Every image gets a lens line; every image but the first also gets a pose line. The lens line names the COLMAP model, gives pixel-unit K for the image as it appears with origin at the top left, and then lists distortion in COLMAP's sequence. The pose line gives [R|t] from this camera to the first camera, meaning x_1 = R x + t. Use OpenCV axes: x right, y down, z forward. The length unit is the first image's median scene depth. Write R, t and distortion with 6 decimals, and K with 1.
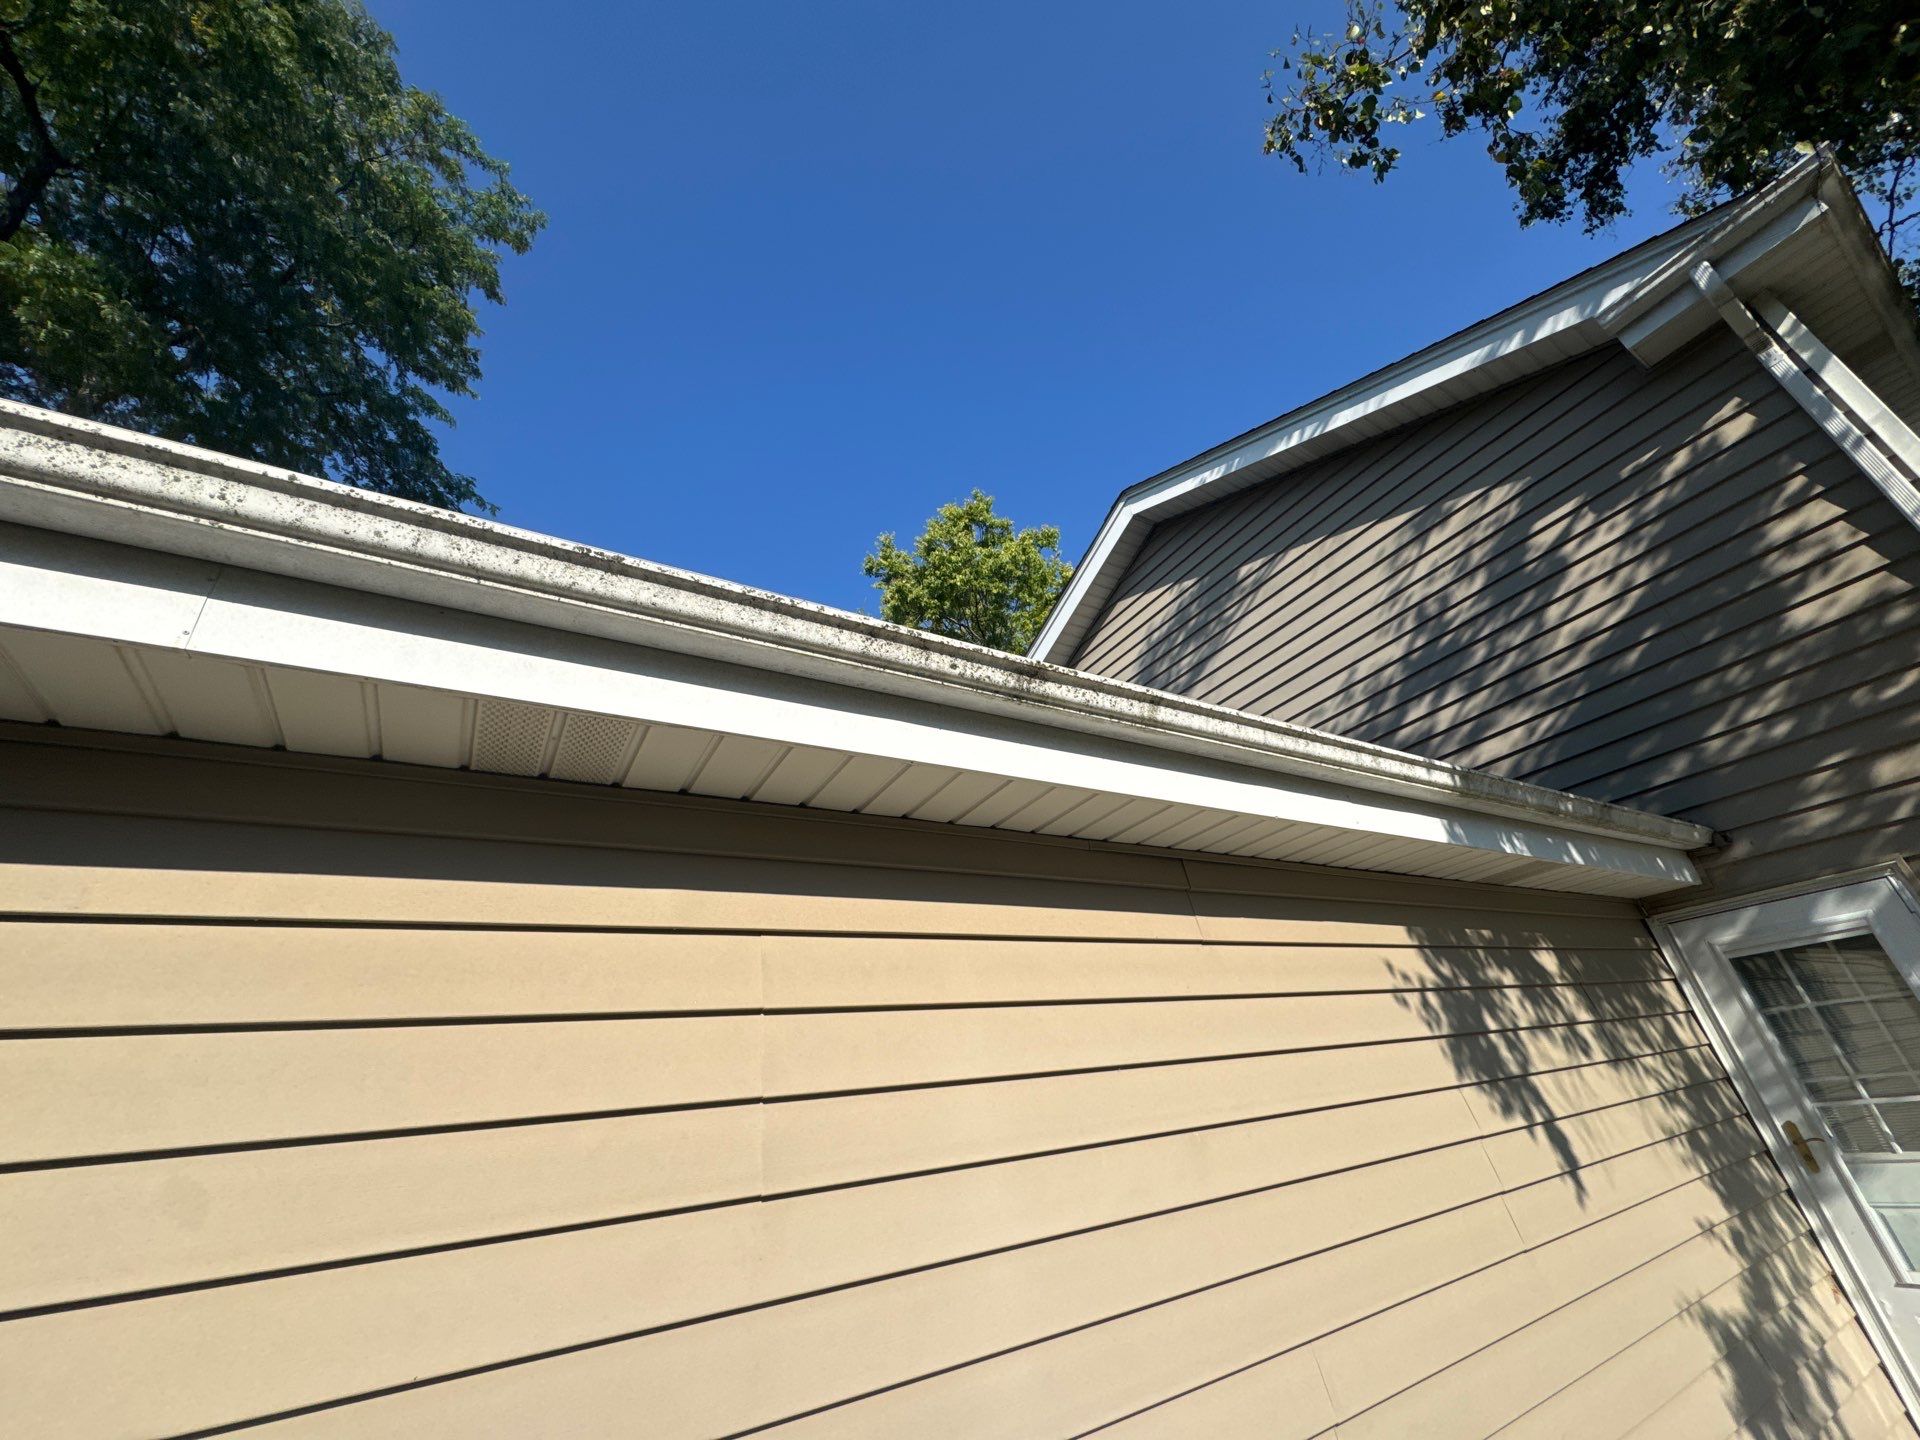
lens RADIAL K [[762.1, 0, 960.0], [0, 762.1, 720.0], [0, 0, 1]] dist [-0.000305, -0.000125]
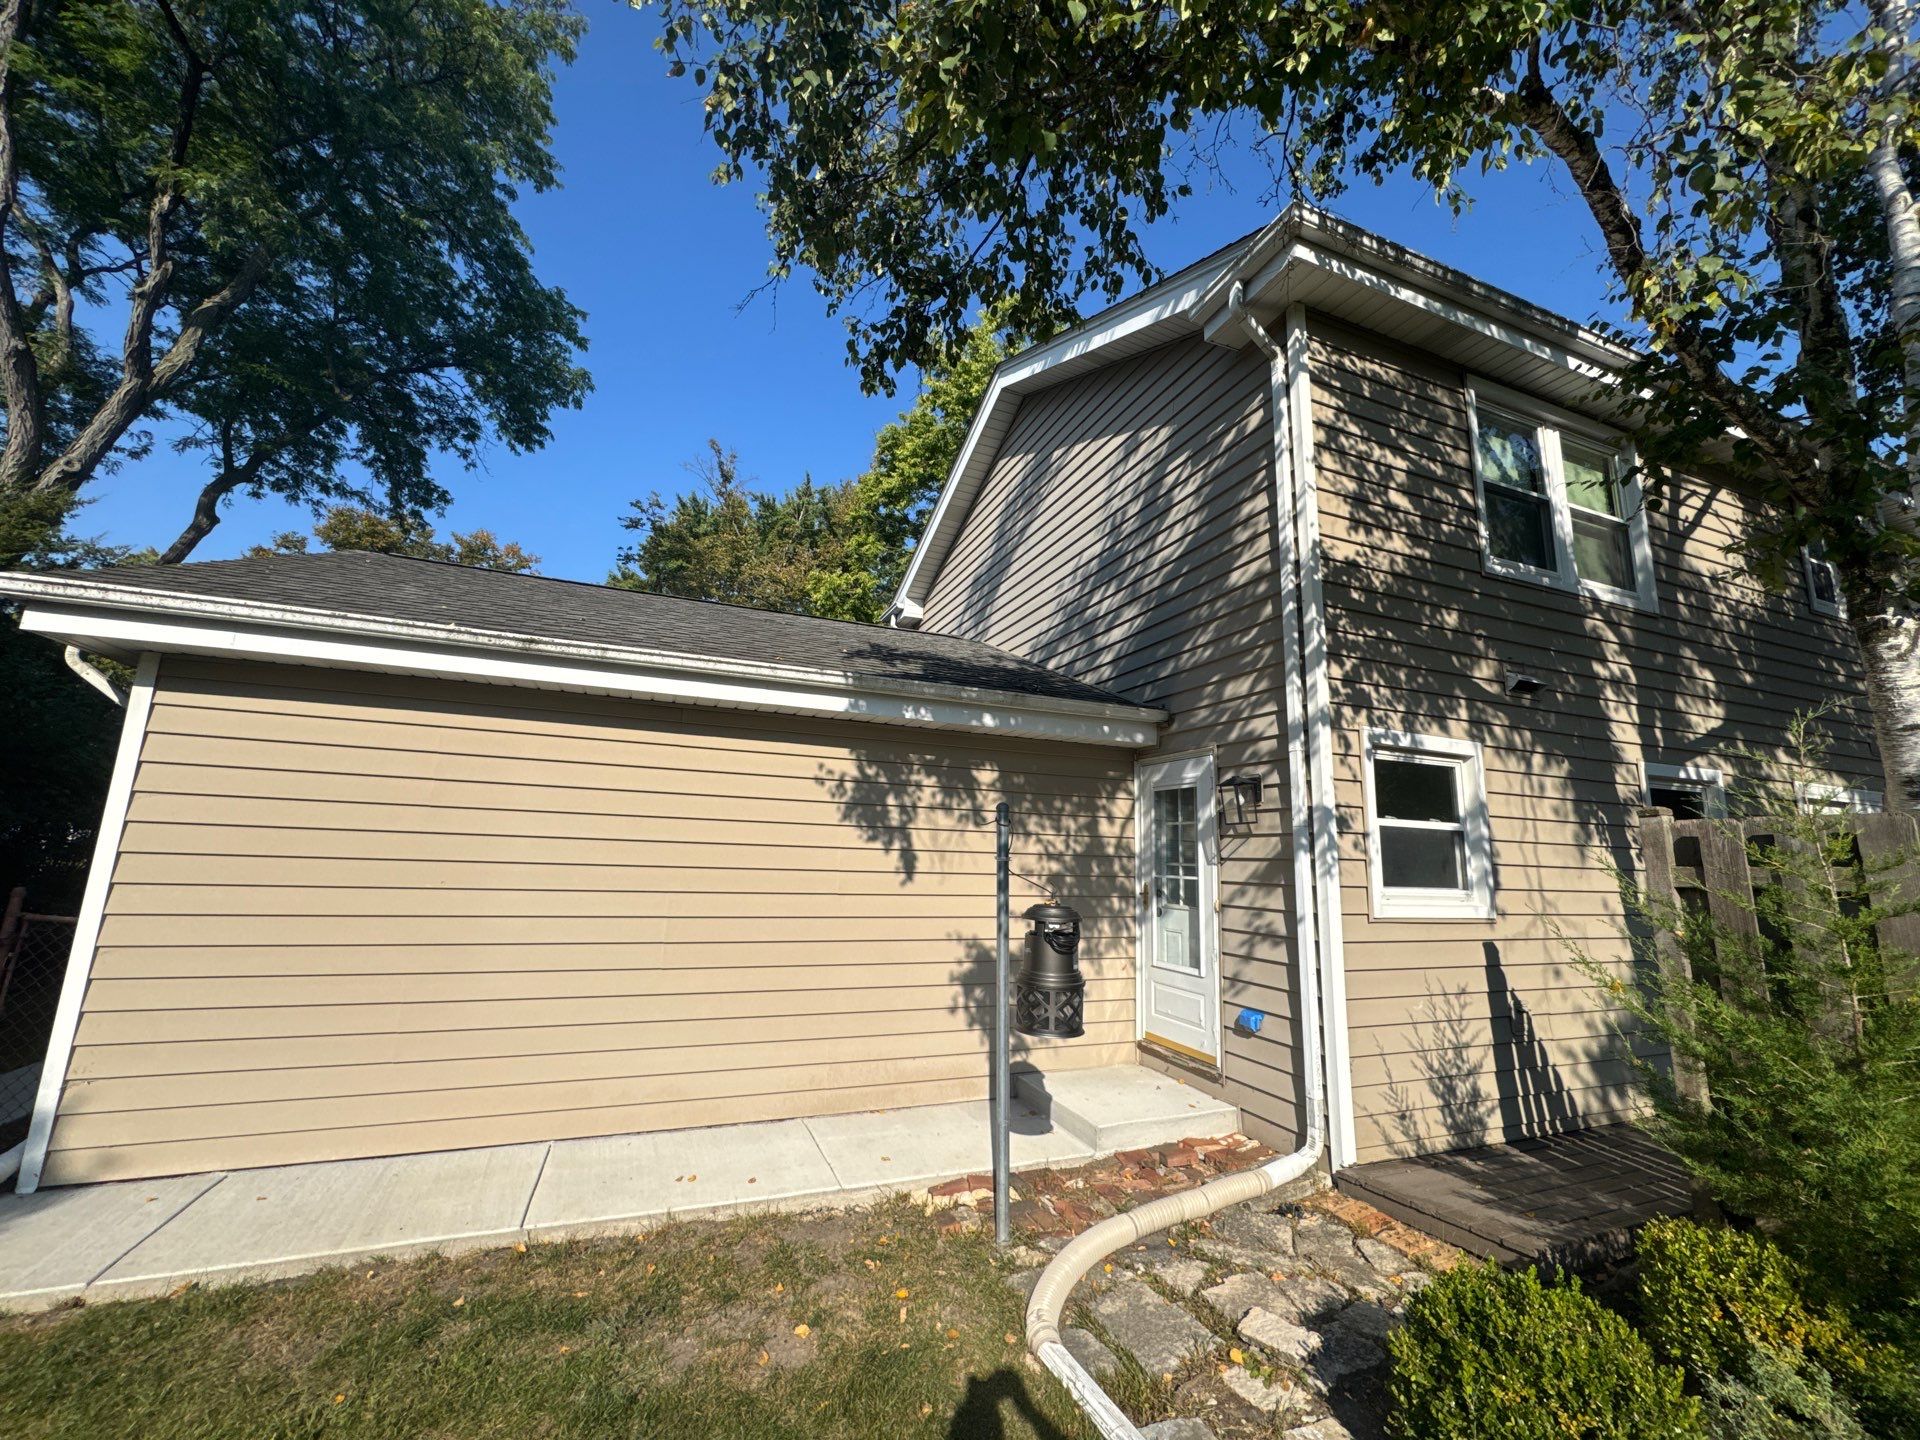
lens RADIAL K [[762.1, 0, 960.0], [0, 762.1, 720.0], [0, 0, 1]] dist [-0.000305, -0.000125]
pose [[0.974037, 0.113718, -0.195753, 0.790568], [-0.047123, 0.947589, 0.315999, -0.267470], [0.221428, -0.298570, 0.928346, -0.446174]]
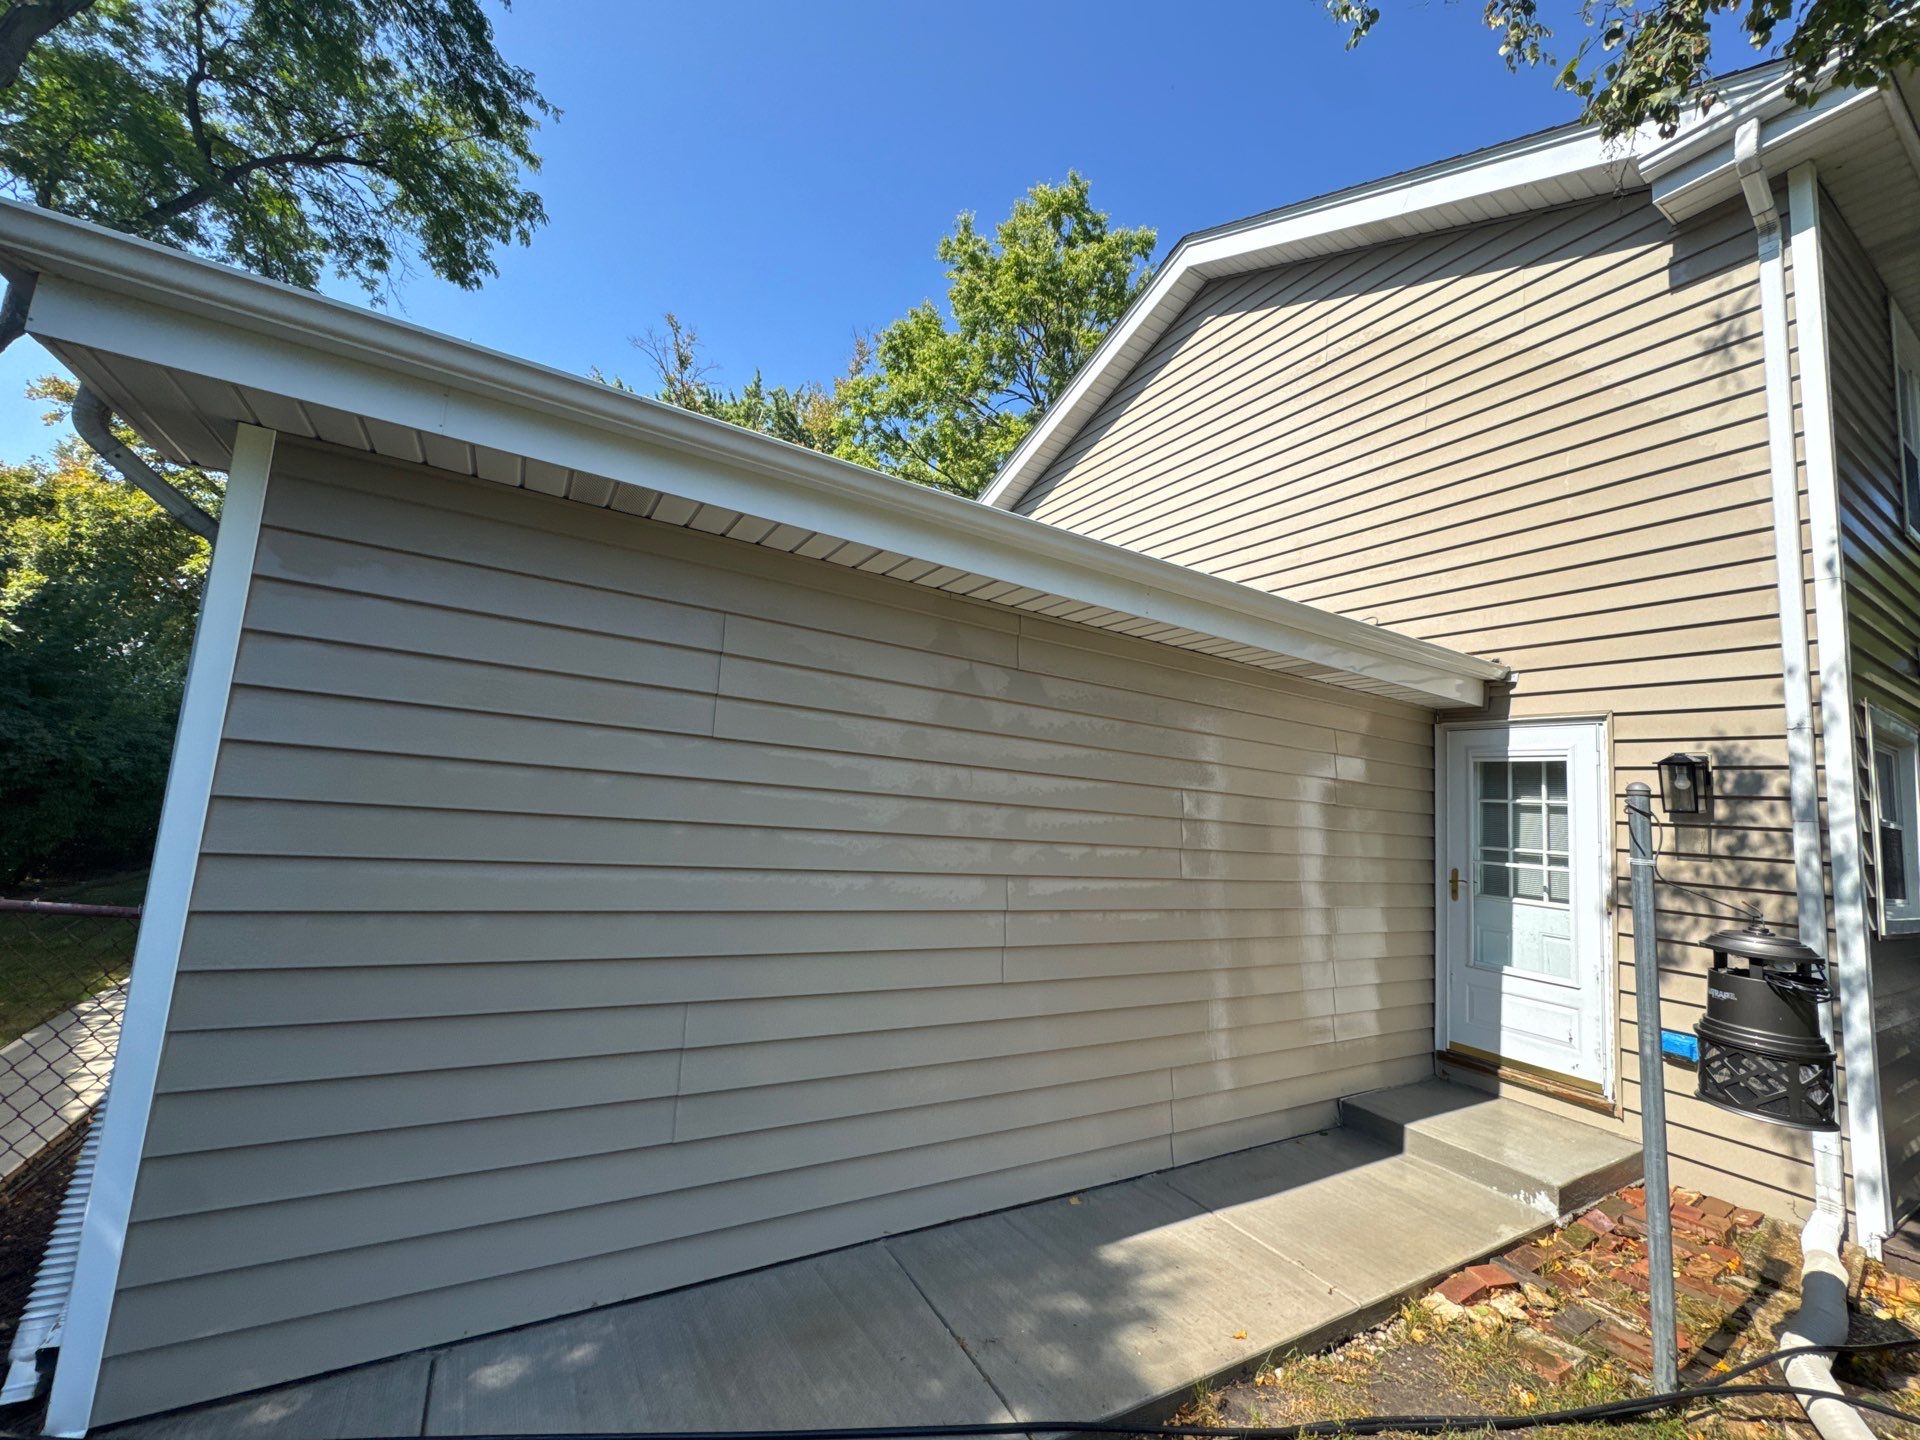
lens RADIAL K [[762.1, 0, 960.0], [0, 762.1, 720.0], [0, 0, 1]] dist [-0.000305, -0.000125]
pose [[0.982175, 0.184614, -0.035359, 0.142861], [-0.158838, 0.915727, 0.369072, -0.086824], [0.100515, -0.356877, 0.928728, -0.258480]]
